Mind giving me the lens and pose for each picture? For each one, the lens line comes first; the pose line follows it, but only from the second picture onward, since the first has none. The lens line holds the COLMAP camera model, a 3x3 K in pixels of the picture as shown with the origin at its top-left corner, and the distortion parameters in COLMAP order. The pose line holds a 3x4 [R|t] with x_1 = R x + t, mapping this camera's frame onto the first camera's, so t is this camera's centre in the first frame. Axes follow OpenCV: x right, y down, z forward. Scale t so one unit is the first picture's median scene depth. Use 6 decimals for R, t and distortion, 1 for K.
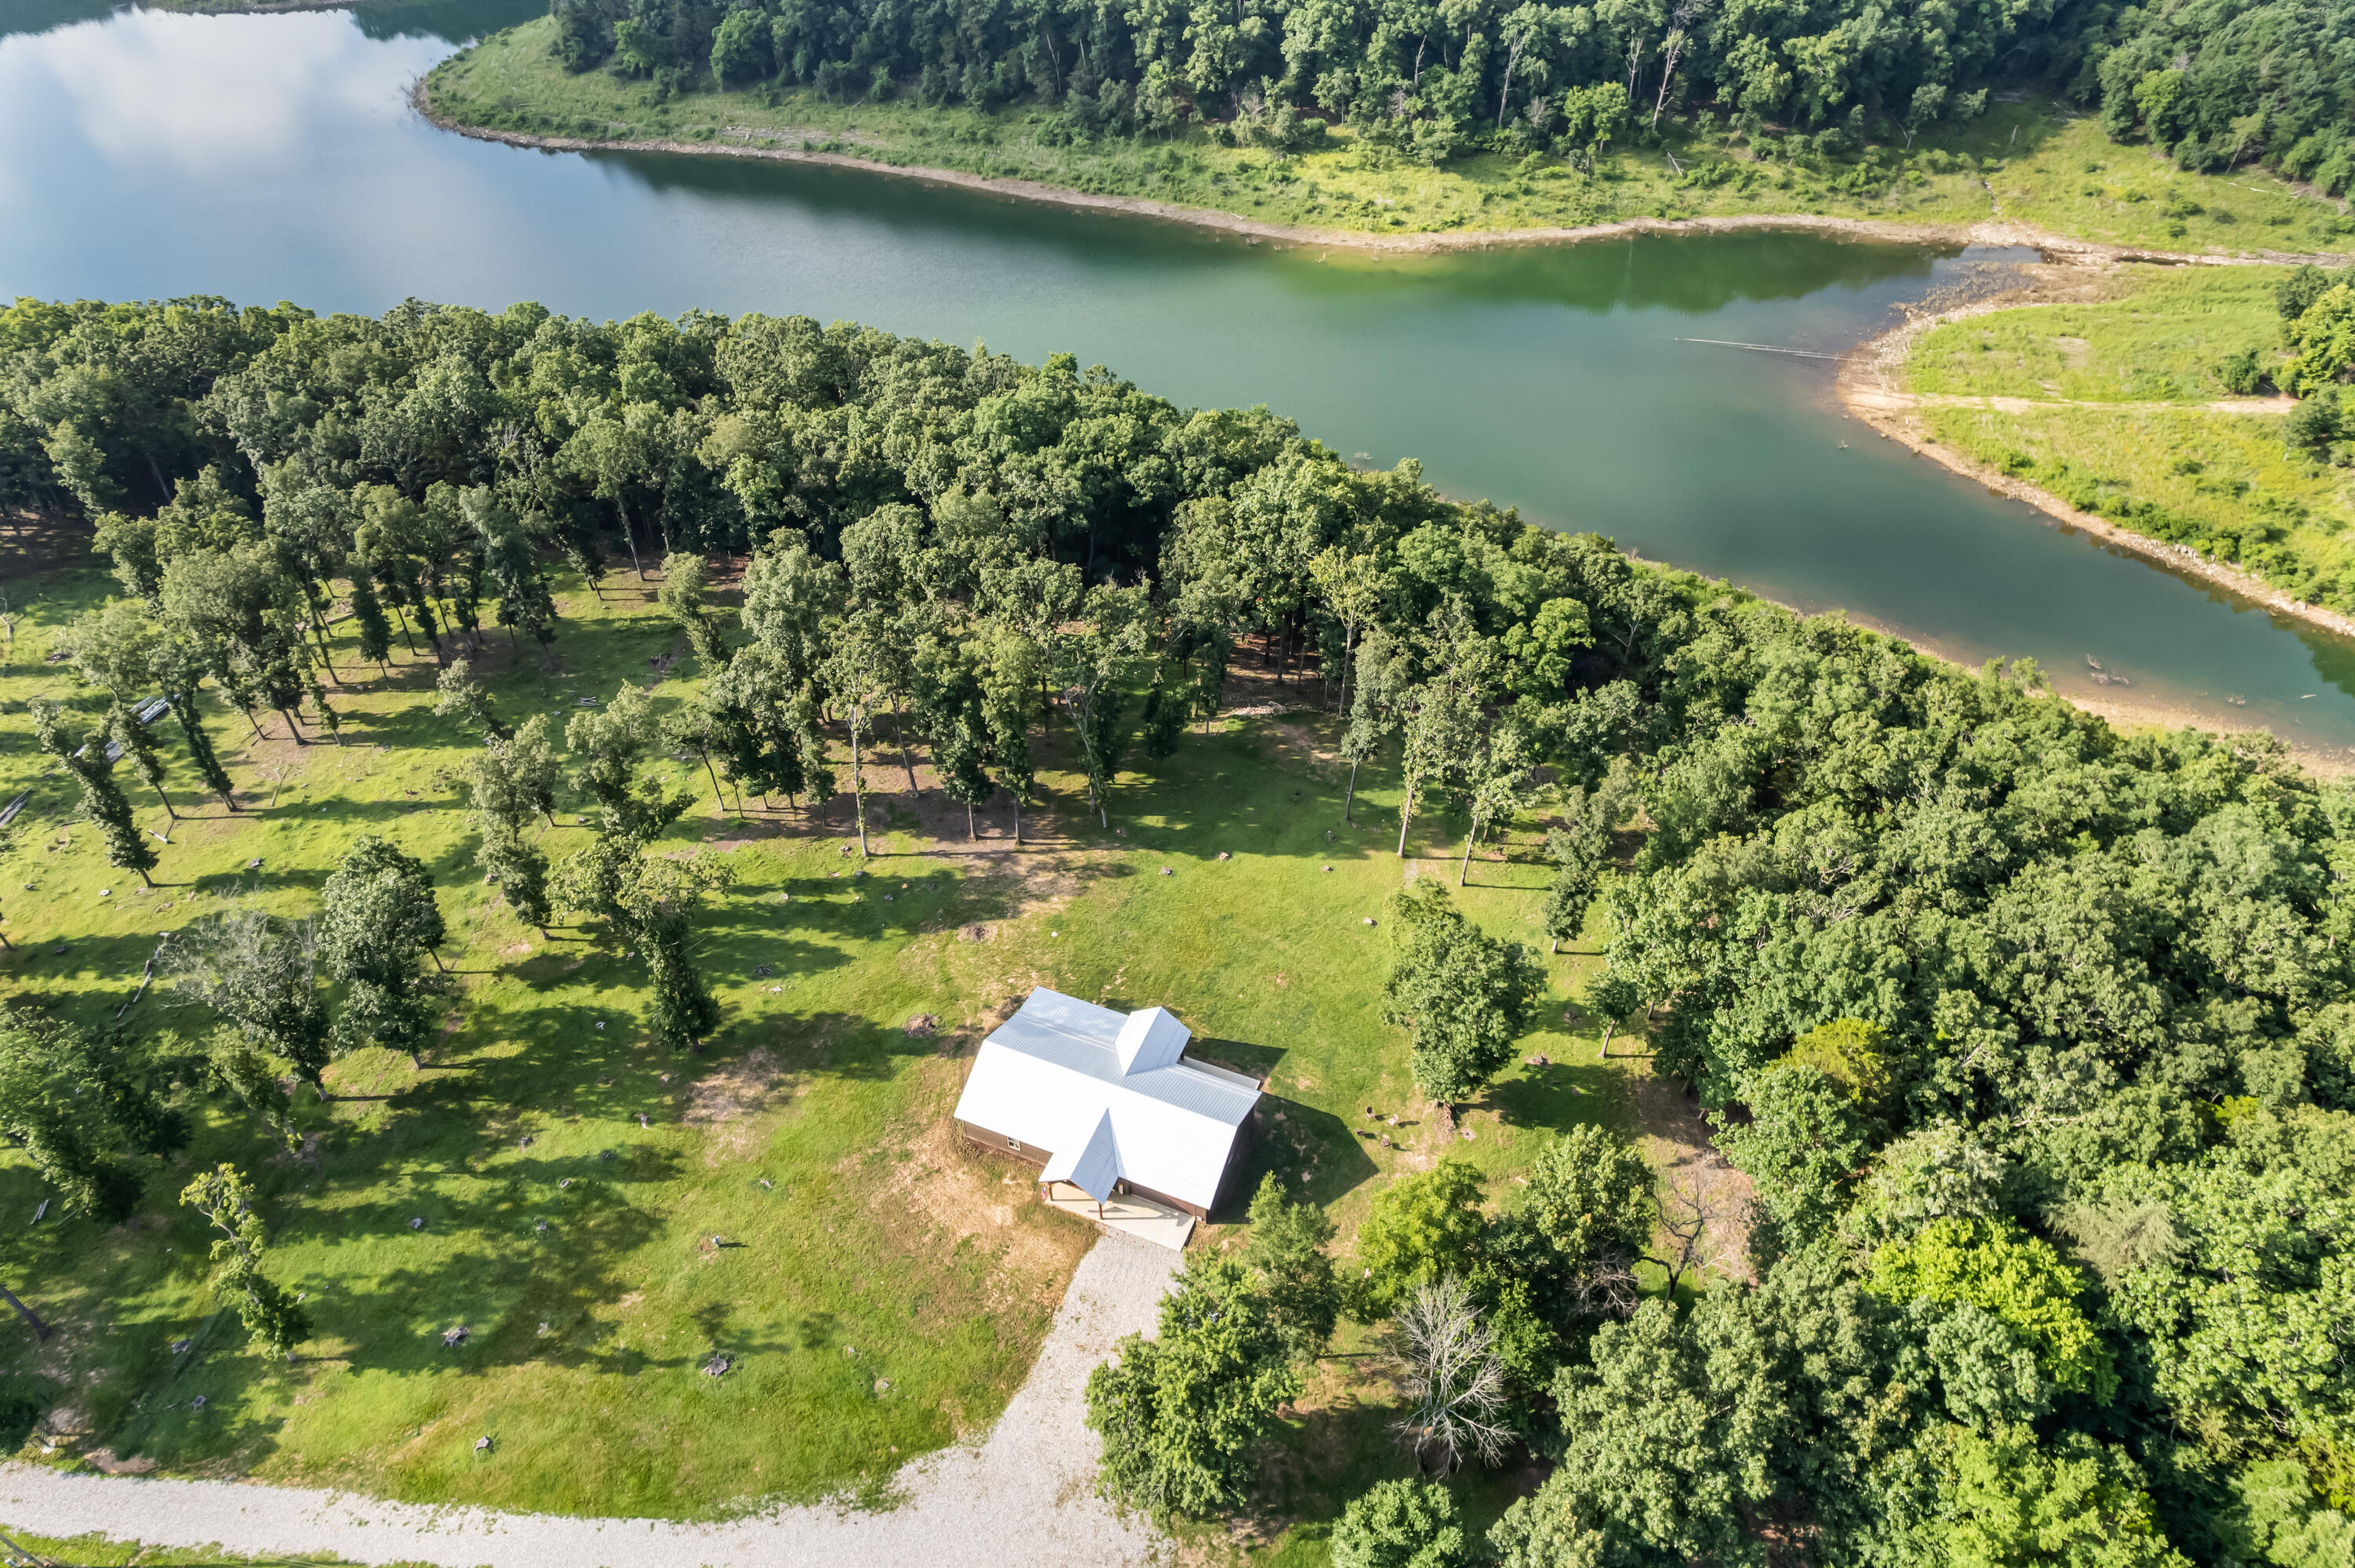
lens RADIAL K [[1507.9, 0, 1165.0], [0, 1507.9, 782.4], [0, 0, 1]] dist [-0.081557, 0.074006]
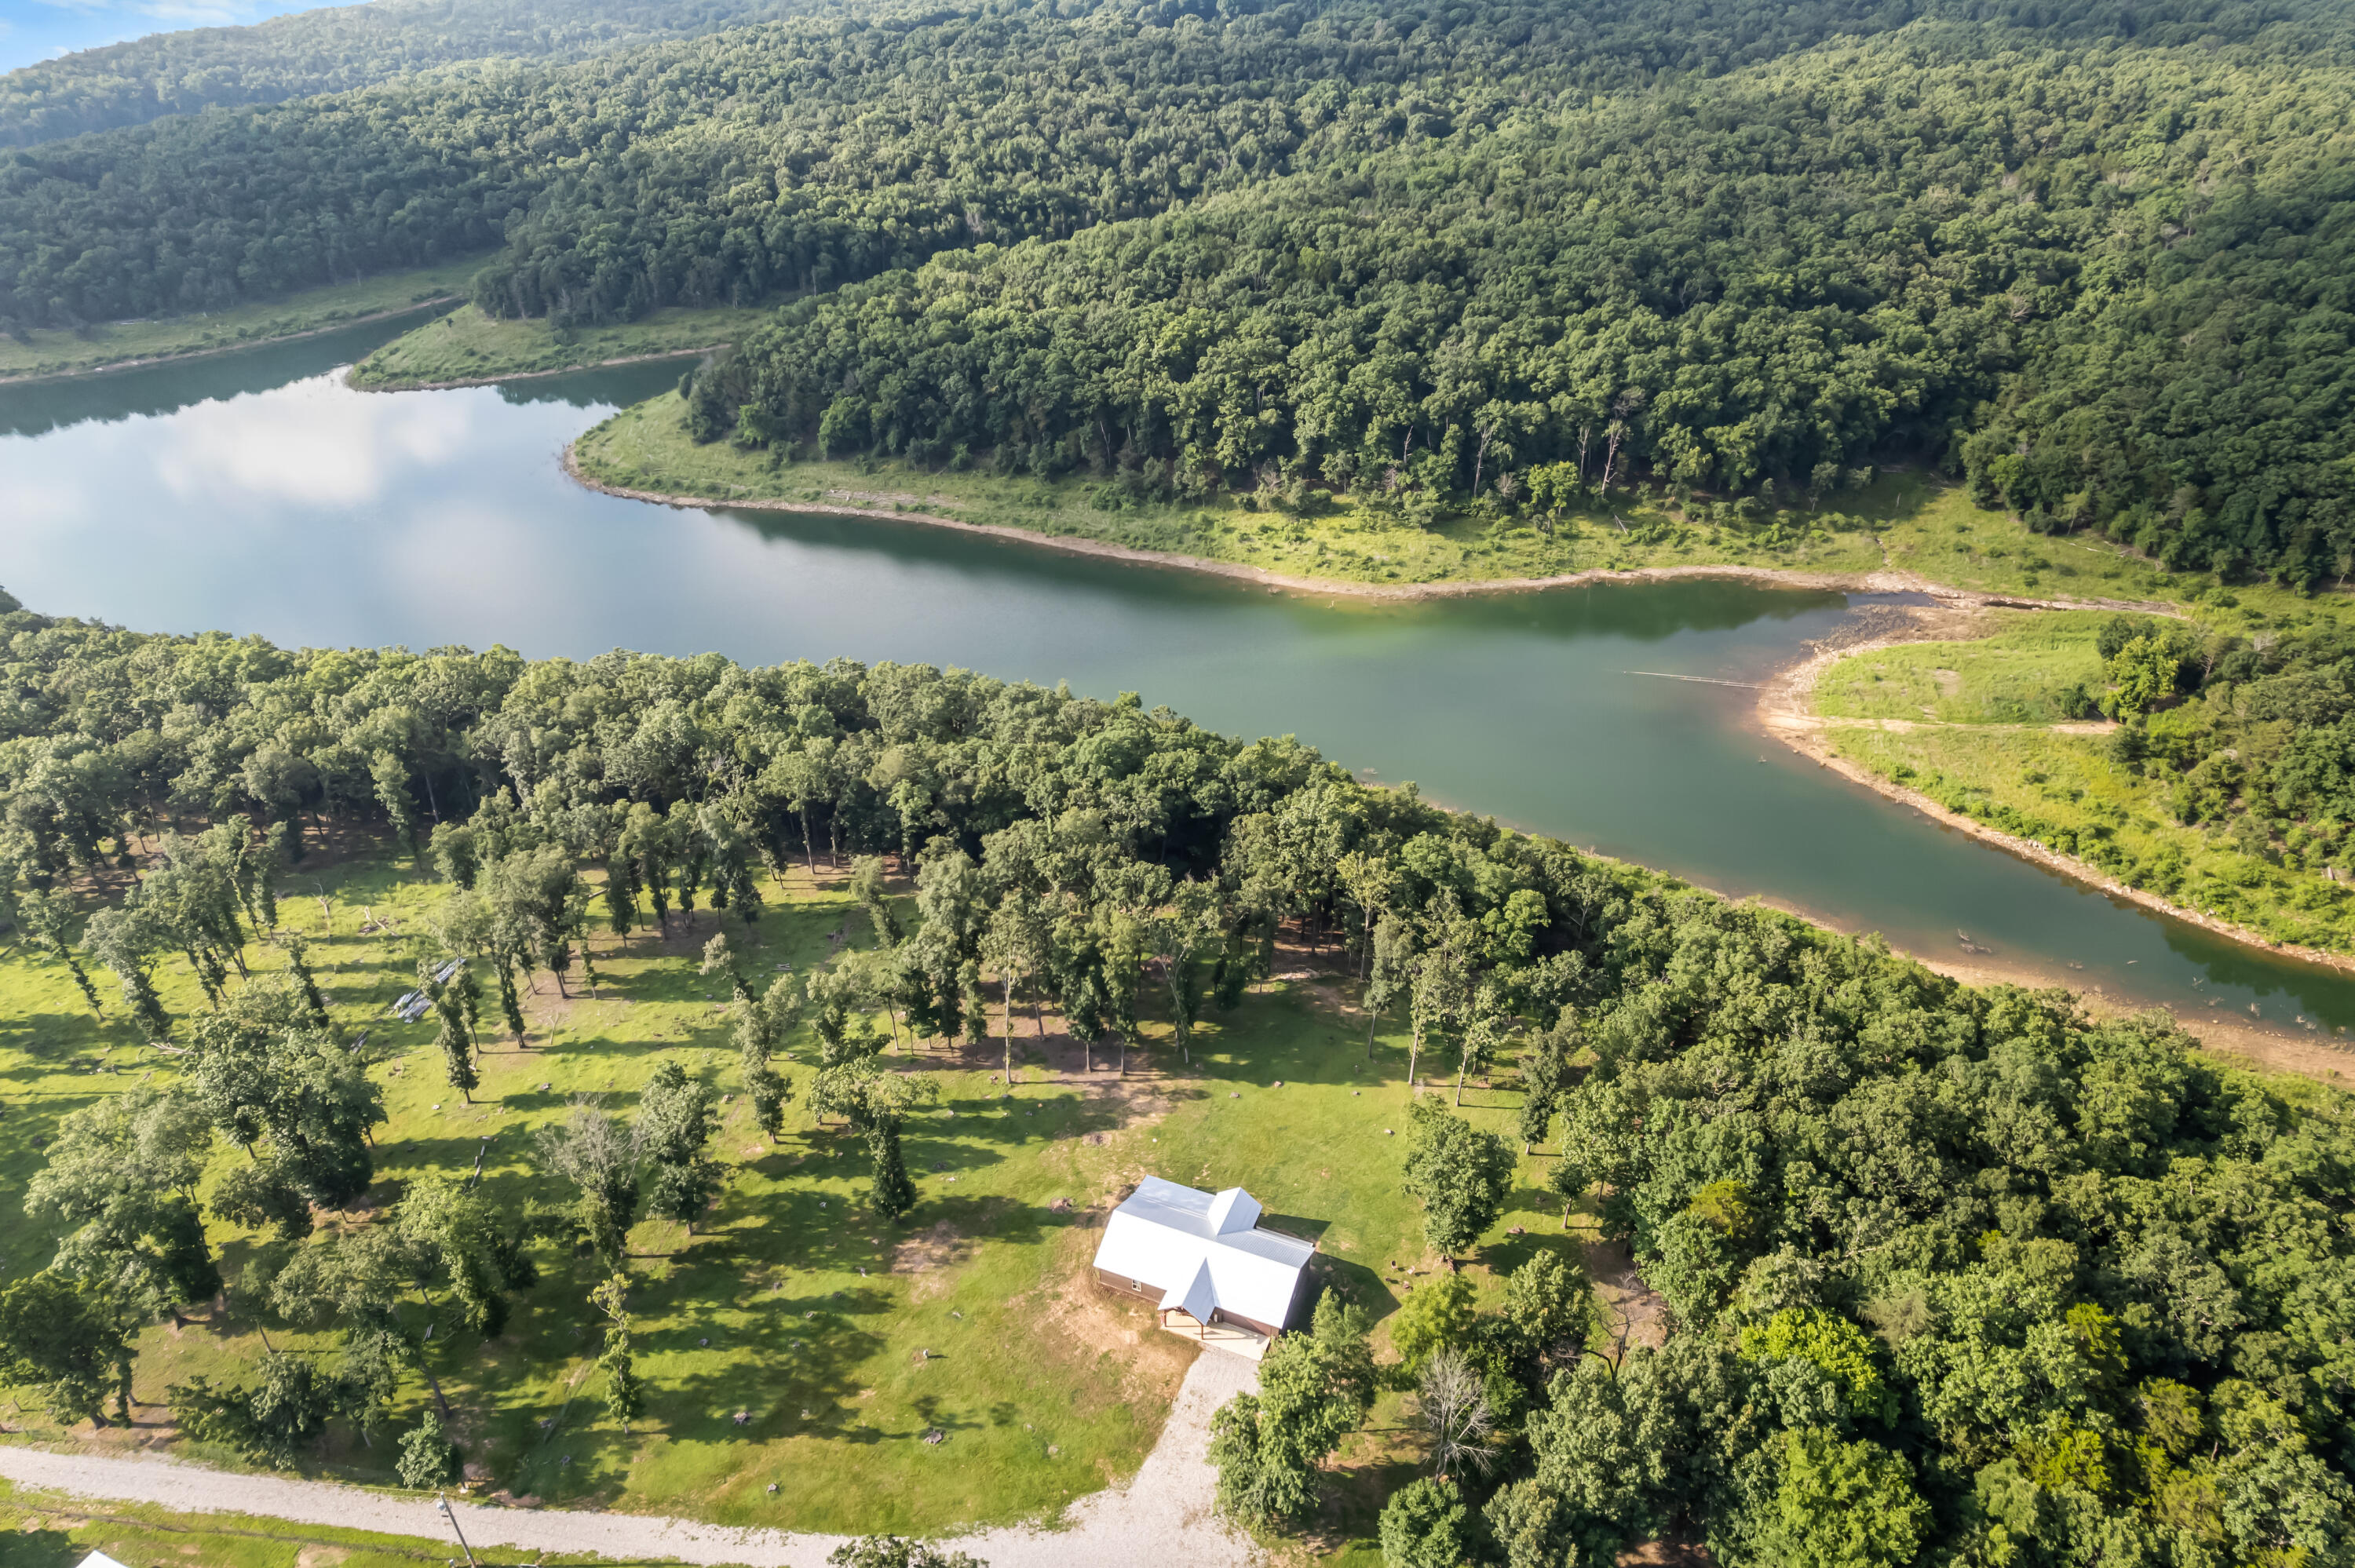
lens RADIAL K [[1502.8, 0, 1164.2], [0, 1502.8, 788.1], [0, 0, 1]] dist [-0.079203, 0.068957]
pose [[0.999999, 0.000229, -0.001340, -0.058807], [-0.000468, 0.983375, -0.181584, 0.031901], [0.001276, 0.181584, 0.983375, -0.344529]]
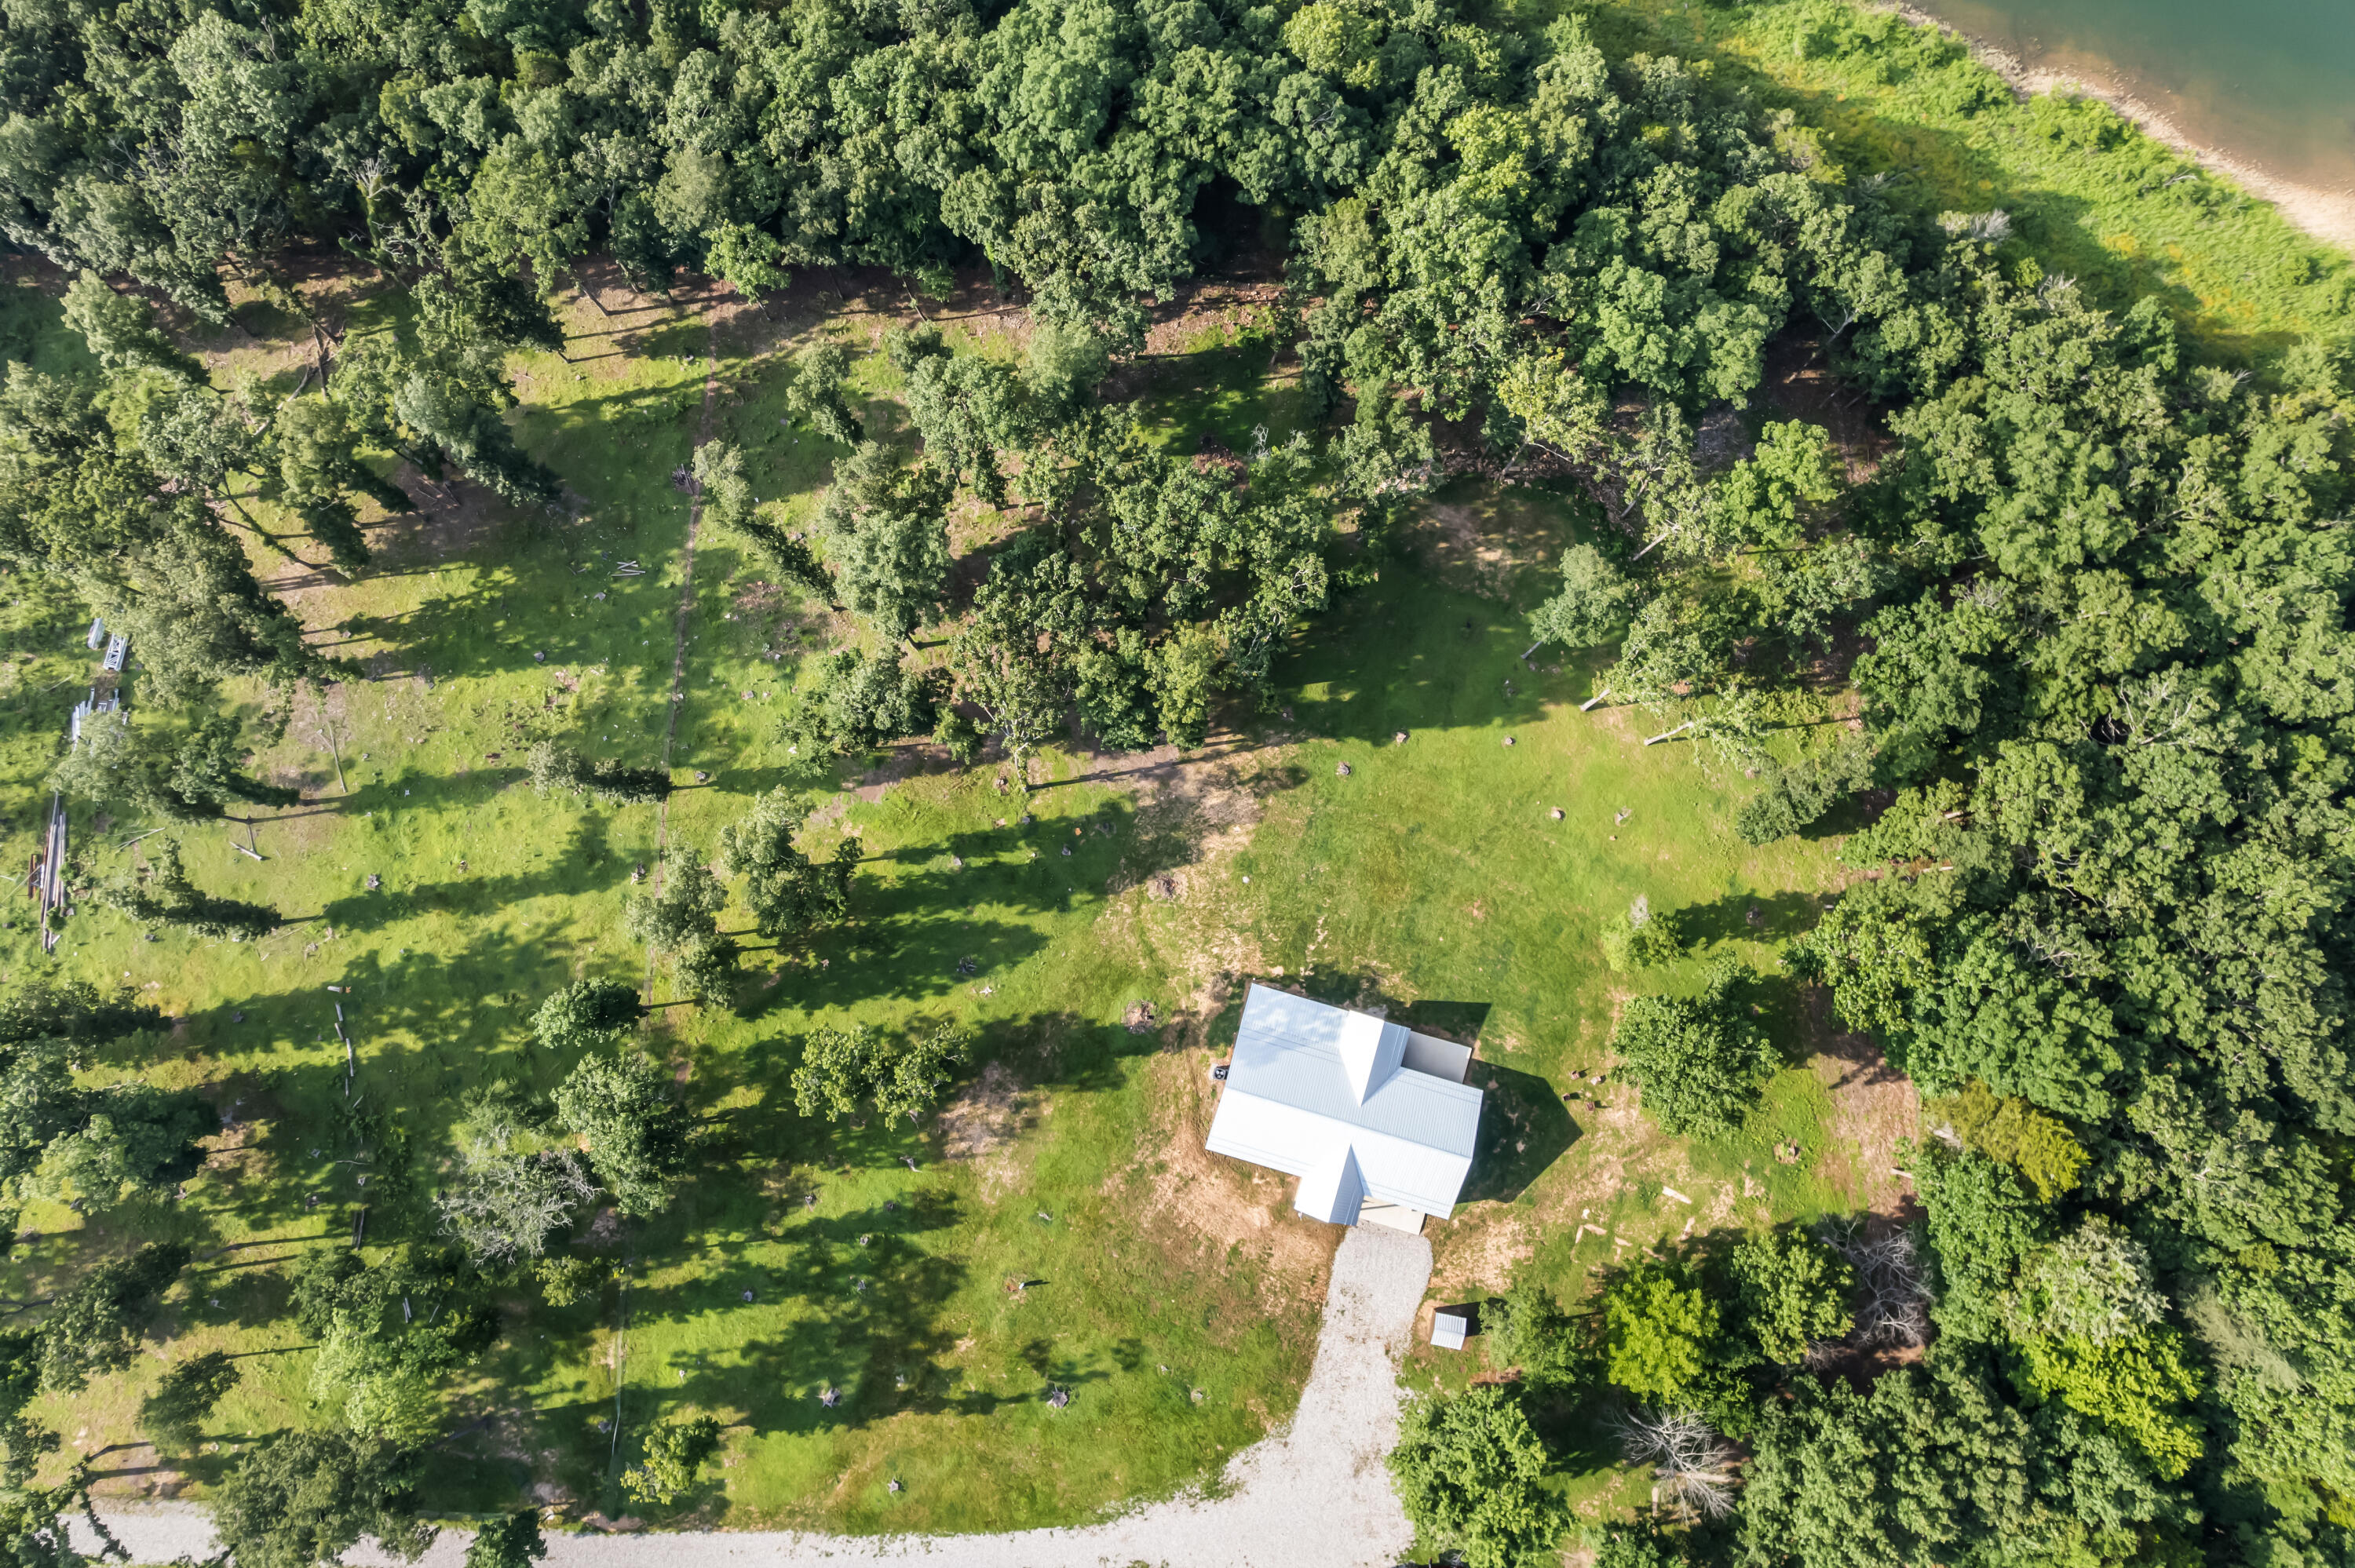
lens RADIAL K [[1502.8, 0, 1164.2], [0, 1502.8, 788.1], [0, 0, 1]] dist [-0.079203, 0.068957]
pose [[0.993158, -0.114238, 0.024217, -0.133127], [0.069912, 0.747767, 0.660271, -0.552783], [-0.093537, -0.654060, 0.750637, 0.286806]]
